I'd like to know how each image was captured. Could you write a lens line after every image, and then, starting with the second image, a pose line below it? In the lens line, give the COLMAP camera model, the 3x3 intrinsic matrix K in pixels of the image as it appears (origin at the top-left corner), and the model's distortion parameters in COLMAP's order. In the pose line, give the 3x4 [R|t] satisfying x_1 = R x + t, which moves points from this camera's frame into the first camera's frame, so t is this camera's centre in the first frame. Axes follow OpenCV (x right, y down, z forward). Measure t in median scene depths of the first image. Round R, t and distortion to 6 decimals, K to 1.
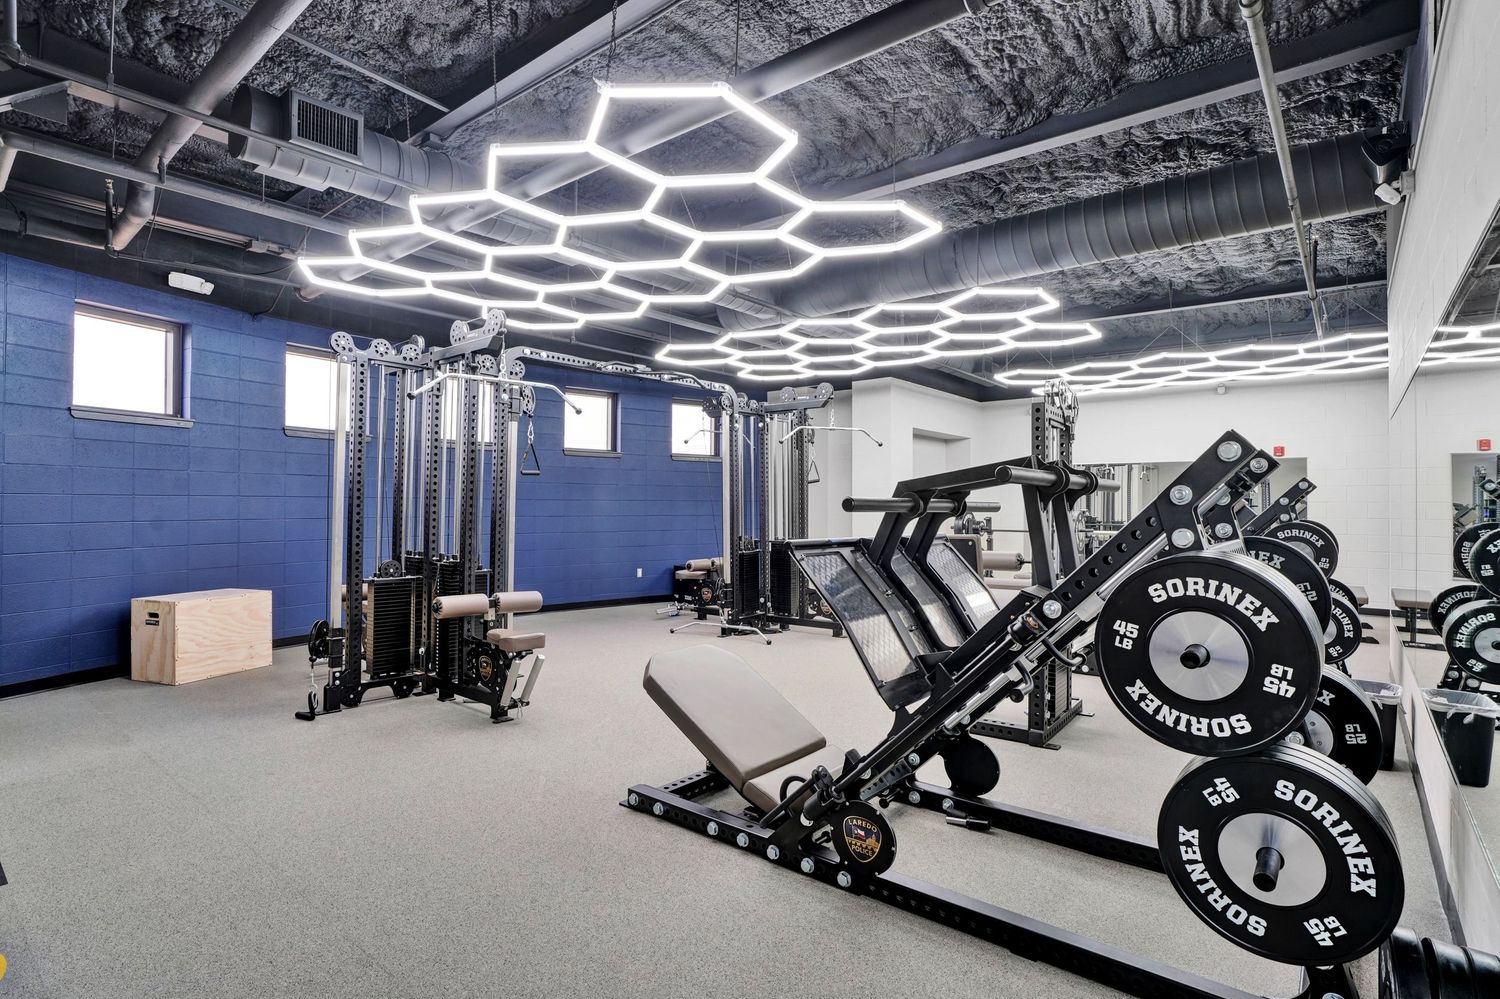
lens RADIAL K [[740.1, 0, 749.1], [0, 740.1, 489.4], [0, 0, 1]] dist [-0.021478, -0.000033]
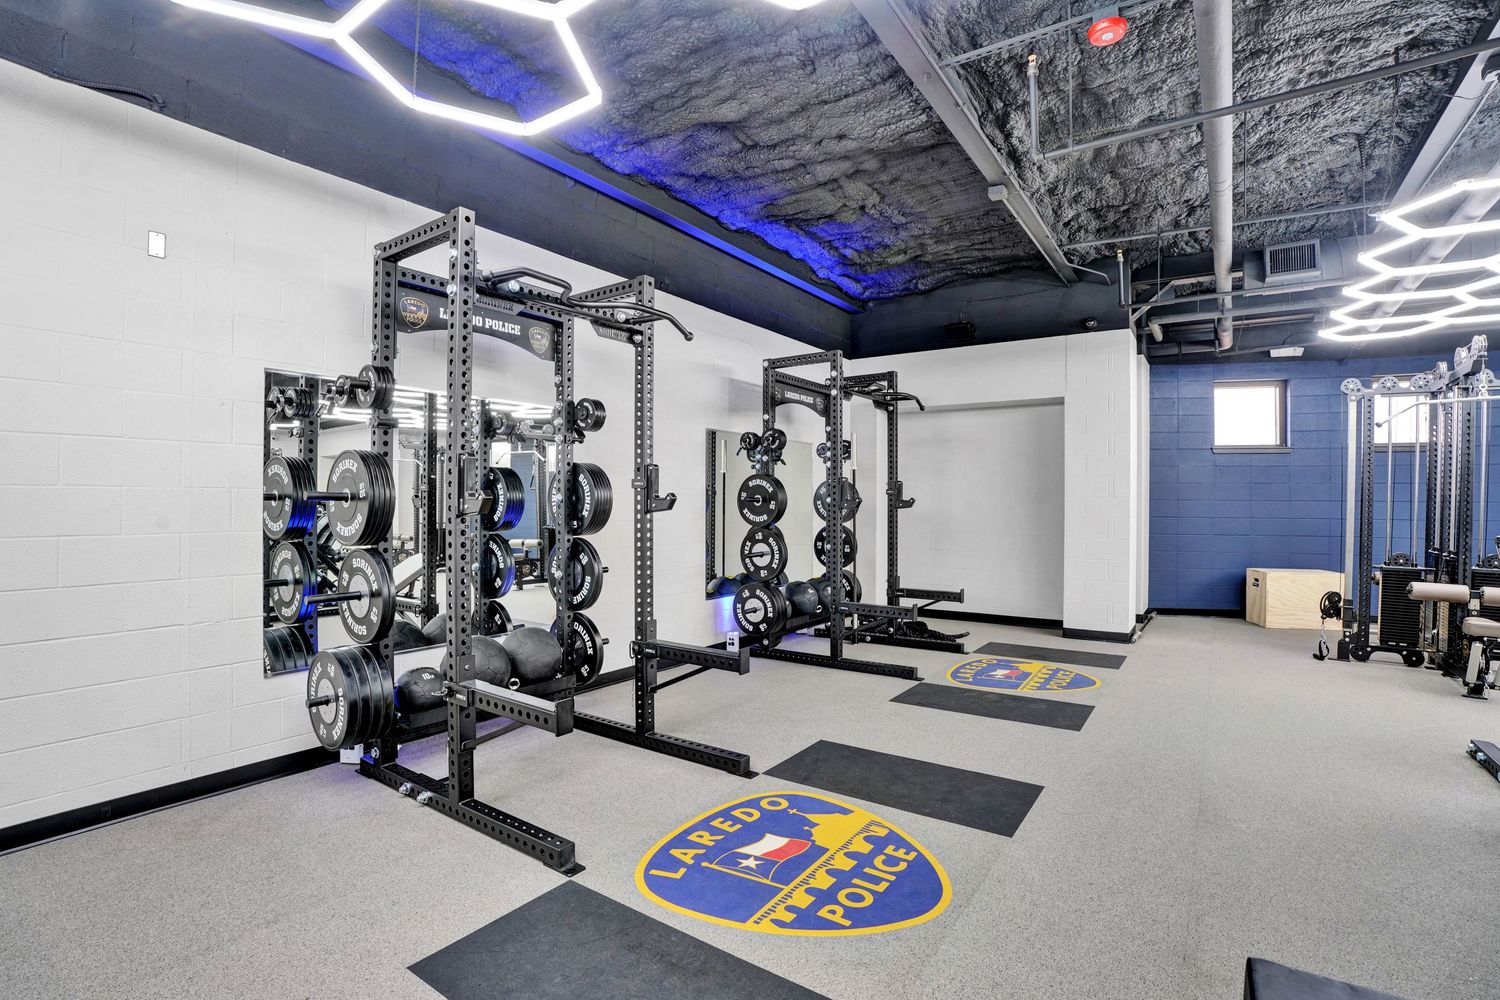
lens RADIAL K [[687.9, 0, 750.1], [0, 687.9, 501.3], [0, 0, 1]] dist [-0.002043, -0.000041]
pose [[0.089375, -0.000620, -0.995998, 0.519464], [0.009298, 0.999957, 0.000212, -0.001110], [0.995955, -0.009280, 0.089377, -0.176296]]
